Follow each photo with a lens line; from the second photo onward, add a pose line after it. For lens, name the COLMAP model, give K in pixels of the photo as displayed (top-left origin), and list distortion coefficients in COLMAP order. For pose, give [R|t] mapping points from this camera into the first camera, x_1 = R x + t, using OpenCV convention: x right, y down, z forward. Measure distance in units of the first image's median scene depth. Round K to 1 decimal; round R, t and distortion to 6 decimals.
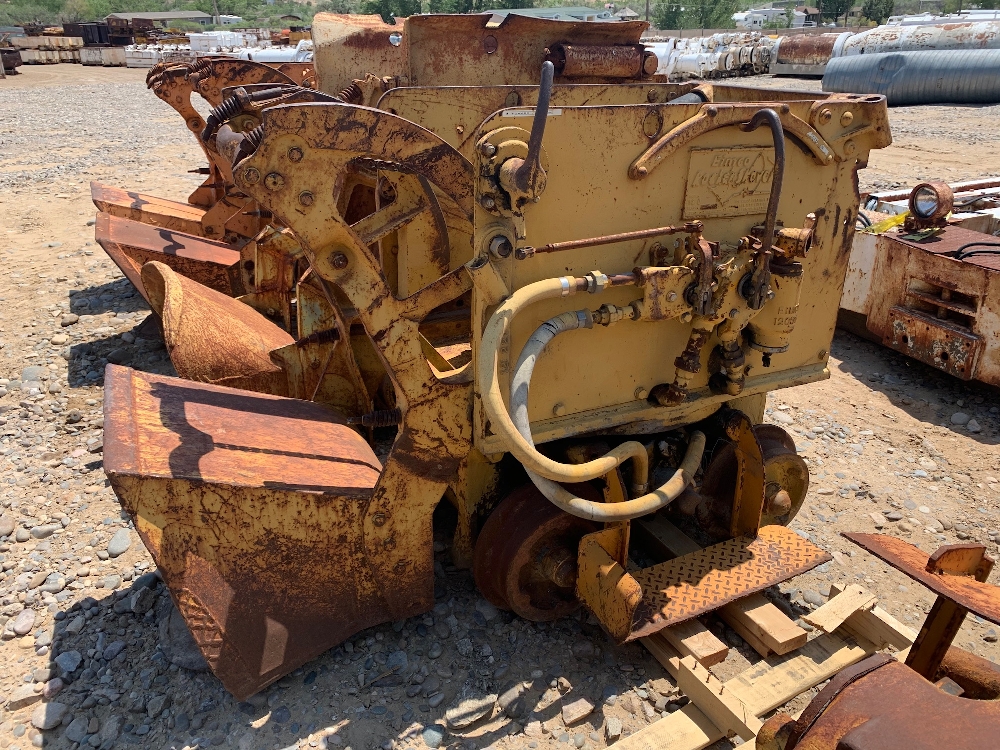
lens RADIAL K [[762.0, 0, 502.2], [0, 762.0, 373.4], [0, 0, 1]] dist [0.010357, -0.009662]
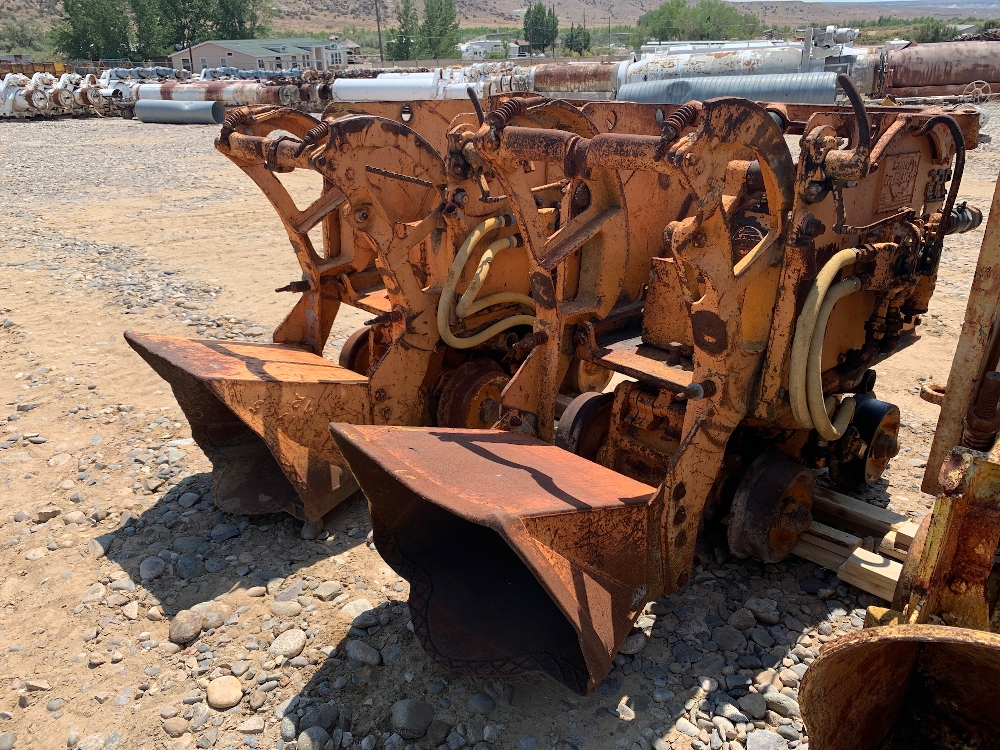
lens RADIAL K [[762.0, 0, 503.4], [0, 762.0, 373.6], [0, 0, 1]] dist [0.010357, -0.009662]
pose [[0.942317, -0.131545, 0.307789, -0.094448], [0.141982, 0.989800, -0.011662, -0.036905], [-0.303115, 0.054690, 0.951383, 0.086347]]
